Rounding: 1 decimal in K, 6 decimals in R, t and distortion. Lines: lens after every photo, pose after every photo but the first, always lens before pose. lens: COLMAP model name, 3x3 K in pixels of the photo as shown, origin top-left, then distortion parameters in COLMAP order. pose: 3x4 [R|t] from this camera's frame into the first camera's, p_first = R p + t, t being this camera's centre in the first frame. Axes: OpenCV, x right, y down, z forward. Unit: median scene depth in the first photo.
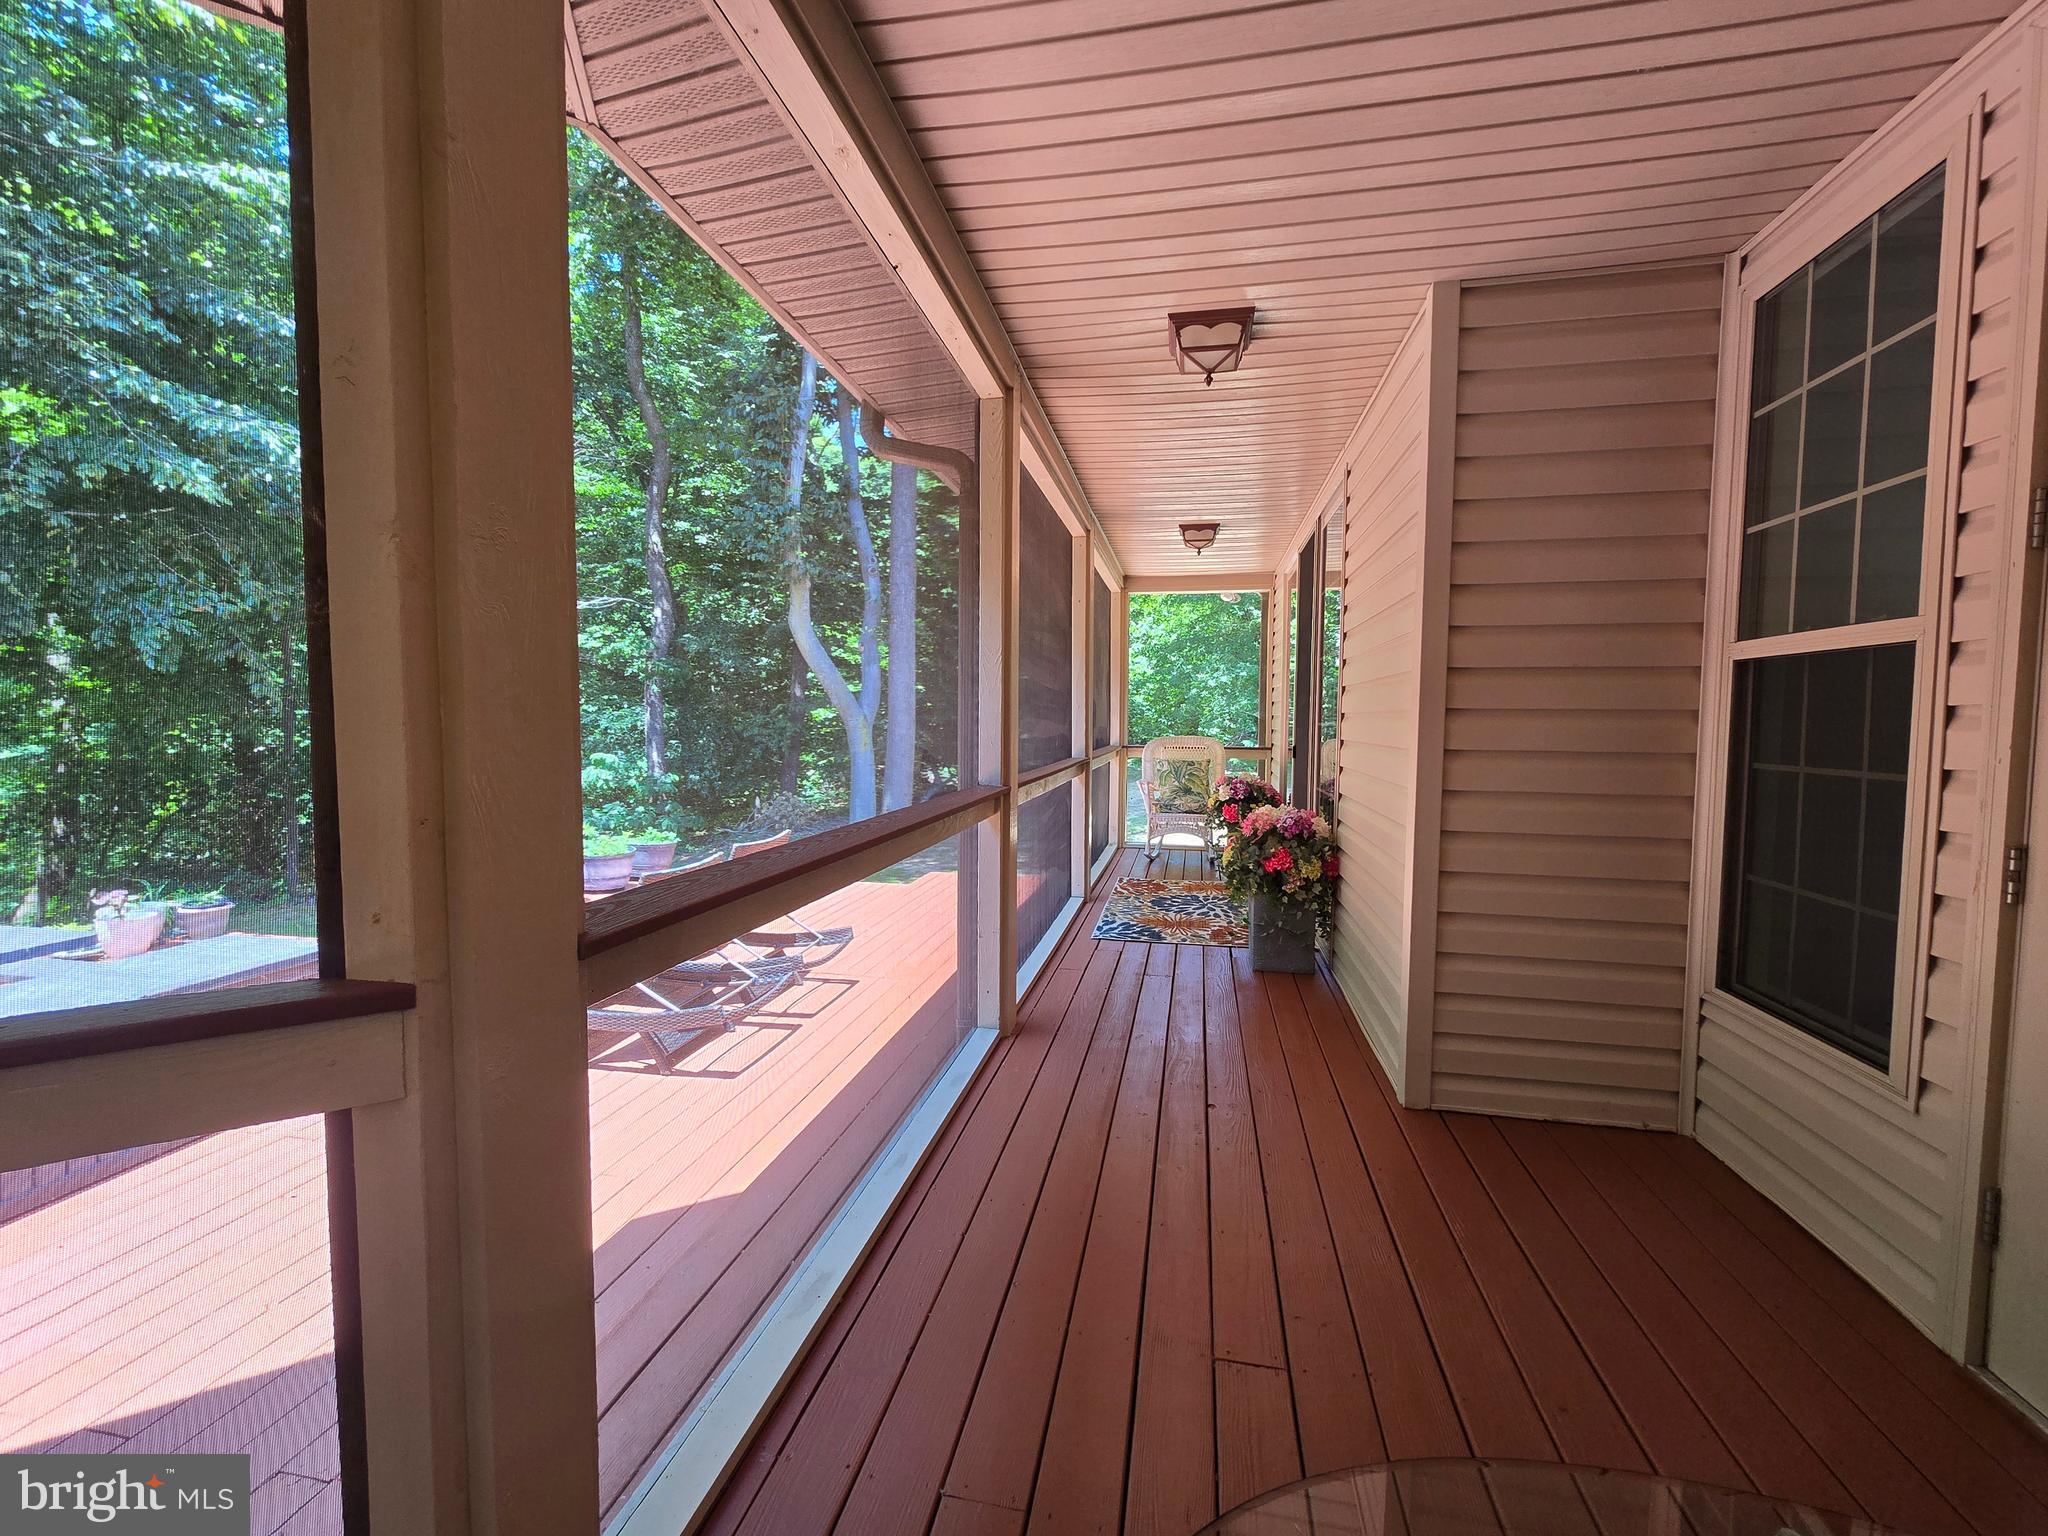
lens RADIAL K [[836.3, 0, 1017.8], [0, 836.3, 767.6], [0, 0, 1]] dist [-0.003955, 0.000339]
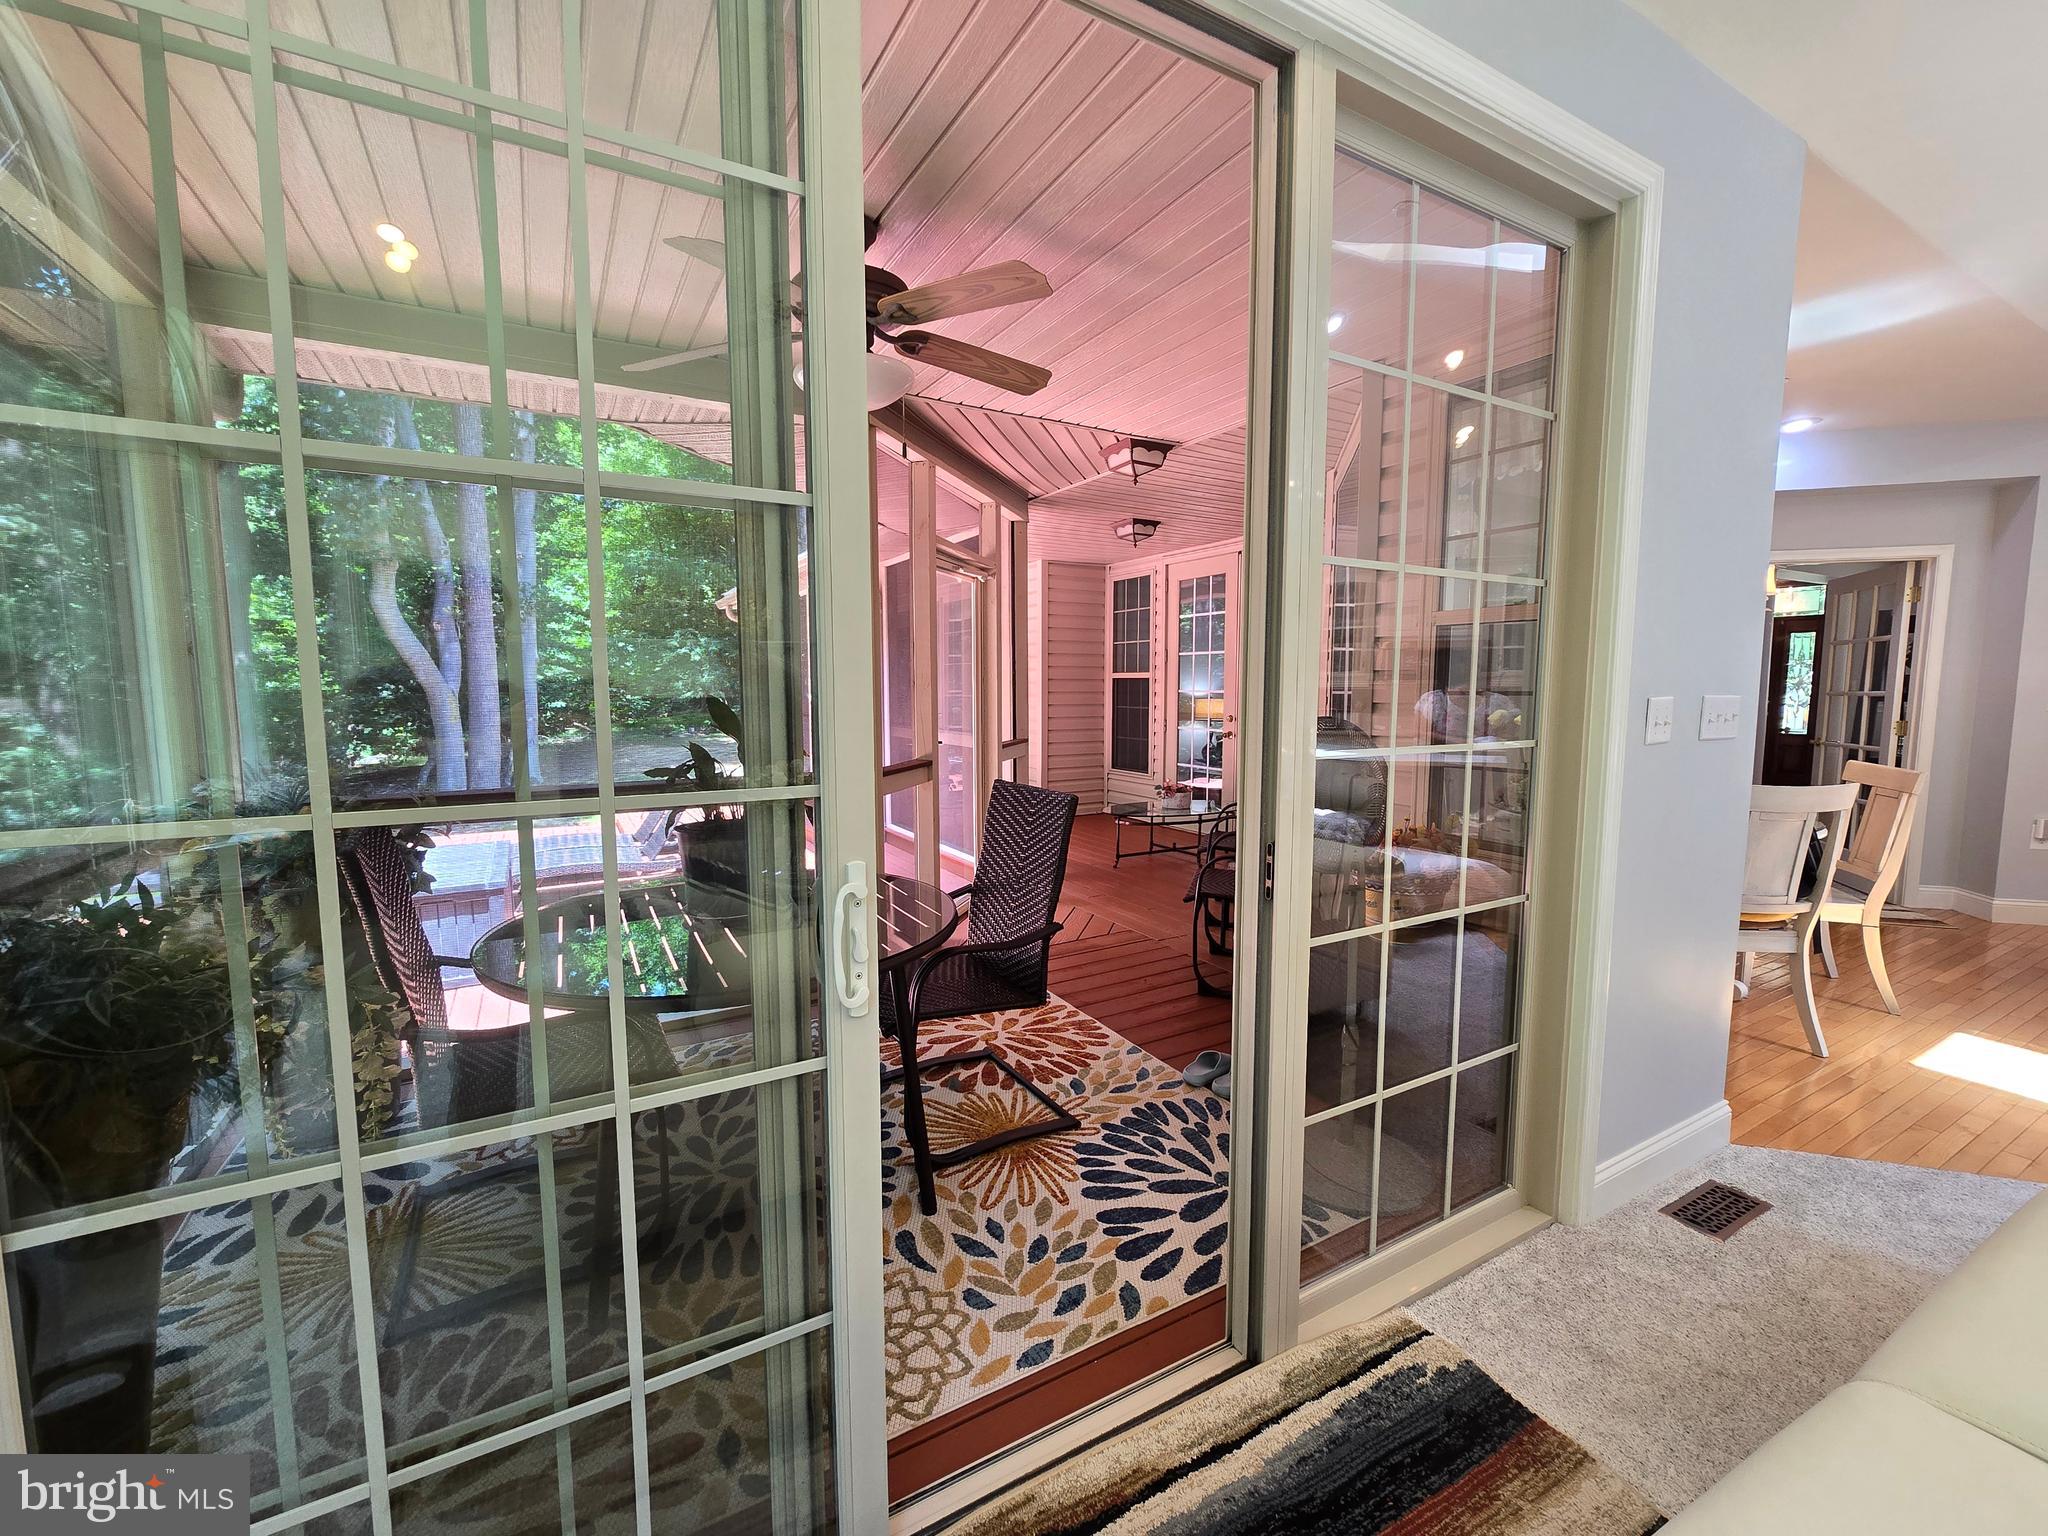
lens RADIAL K [[839.7, 0, 1015.6], [0, 839.7, 769.3], [0, 0, 1]] dist [-0.002216, 0.000574]
pose [[0.749247, -0.072108, 0.658354, -0.927539], [0.043645, 0.997270, 0.059557, 0.016133], [-0.660851, -0.015889, 0.750348, -0.723523]]
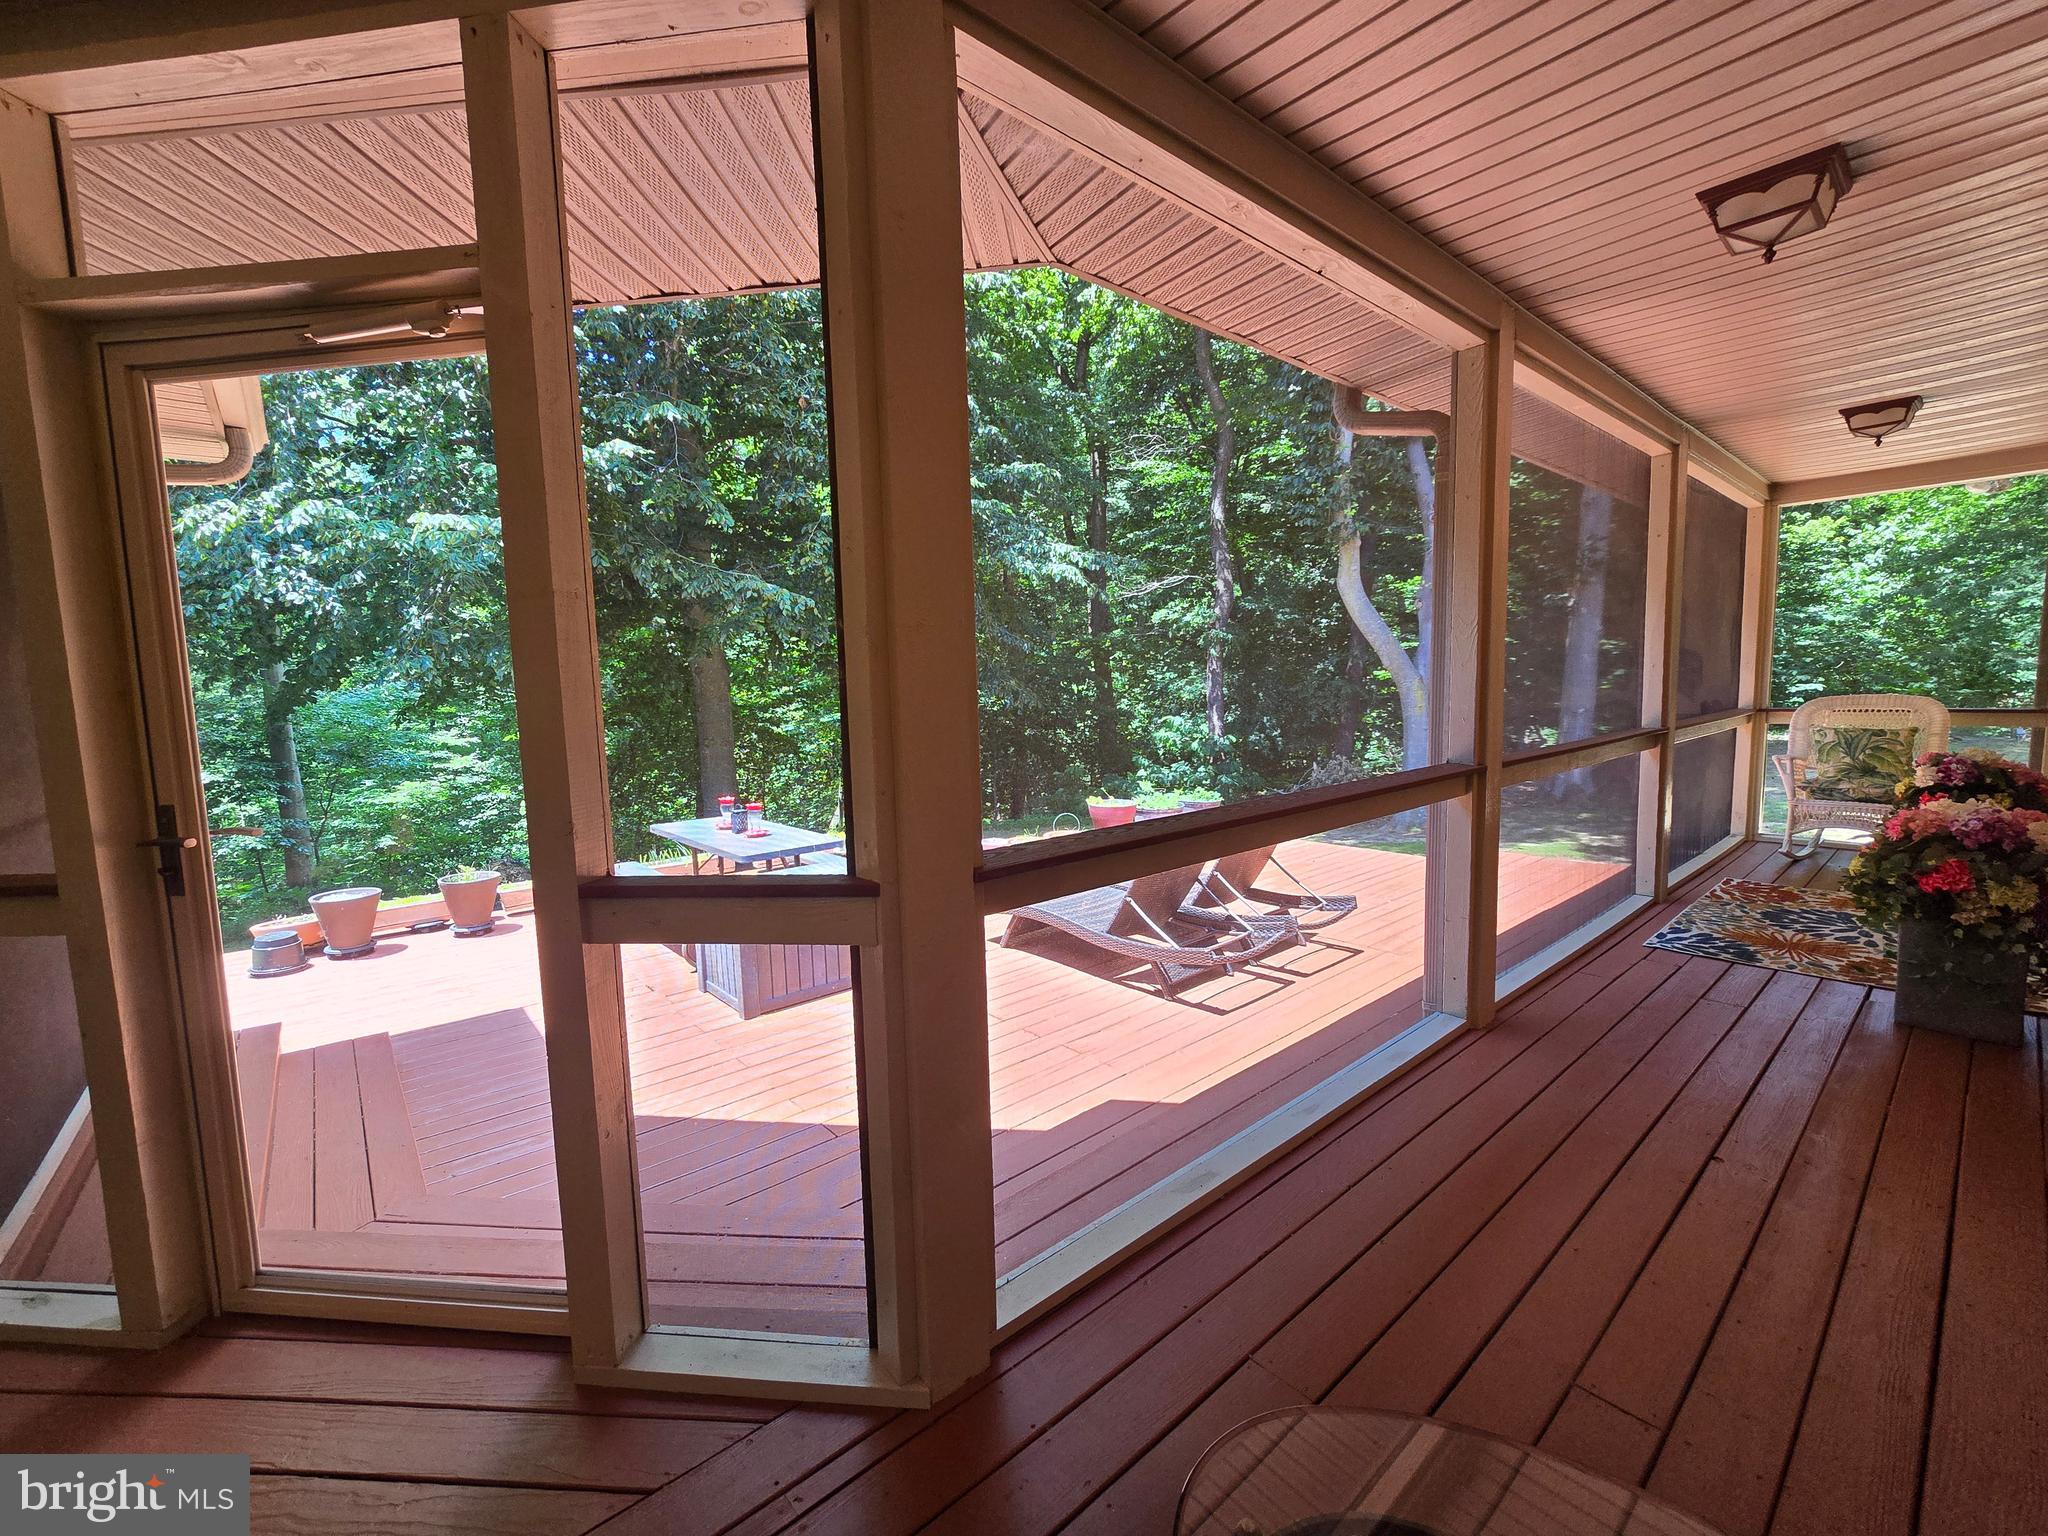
lens RADIAL K [[836.3, 0, 1017.8], [0, 836.3, 767.6], [0, 0, 1]] dist [-0.003955, 0.000339]
pose [[0.789404, 0.031768, -0.613051, 0.101153], [-0.002527, 0.998820, 0.048505, -0.013091], [0.613869, -0.036740, 0.788553, -0.038579]]
